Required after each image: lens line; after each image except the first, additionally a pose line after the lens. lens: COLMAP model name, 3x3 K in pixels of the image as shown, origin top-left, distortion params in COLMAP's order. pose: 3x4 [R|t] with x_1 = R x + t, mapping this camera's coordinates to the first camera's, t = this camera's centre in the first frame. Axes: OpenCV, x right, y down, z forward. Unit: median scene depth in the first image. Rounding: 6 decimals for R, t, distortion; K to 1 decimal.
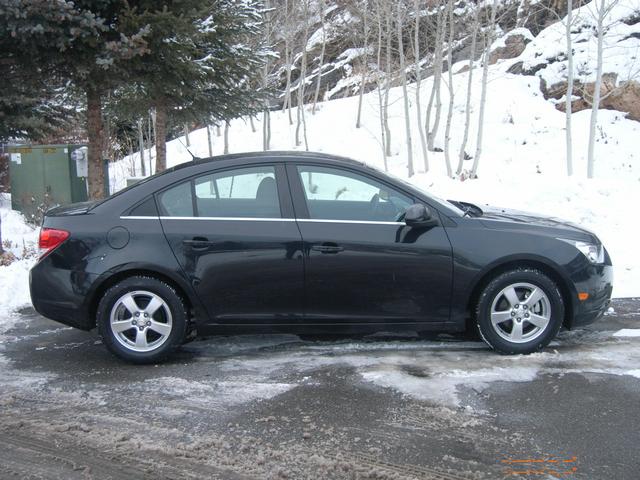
lens RADIAL K [[843.8, 0, 311.5], [0, 843.8, 238.0], [0, 0, 1]] dist [-0.074191, -0.015107]
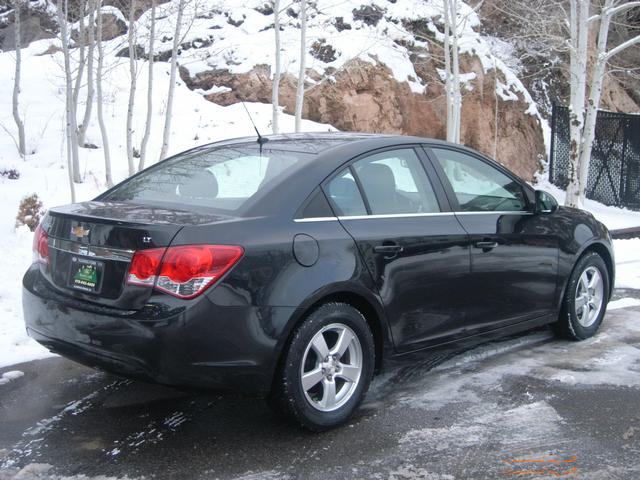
lens RADIAL K [[958.5, 0, 320.0], [0, 958.5, 240.0], [0, 0, 1]] dist [-0.100875, -0.054396]
pose [[0.678984, -0.062068, 0.731524, -0.401713], [0.079024, 0.996809, 0.011228, -0.008348], [-0.729887, 0.050184, 0.681723, 0.236268]]
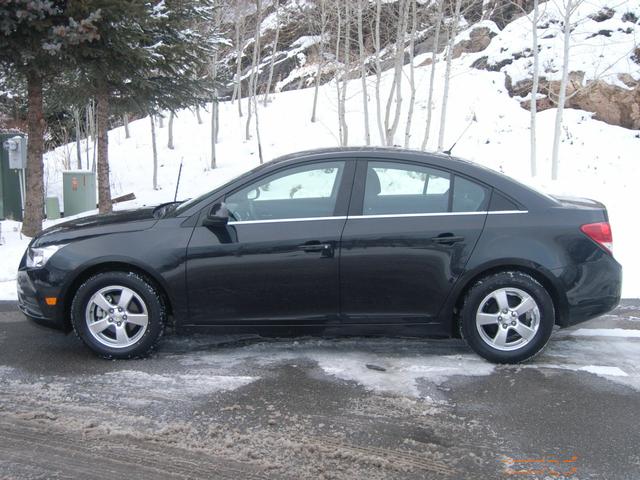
lens RADIAL K [[953.7, 0, 320.0], [0, 953.7, 240.0], [0, 0, 1]] dist [-0.052484, -0.100134]
pose [[0.997257, 0.014543, 0.072571, -0.015190], [-0.014201, 0.999885, -0.005227, 0.007436], [-0.072639, 0.004183, 0.997350, -0.072612]]
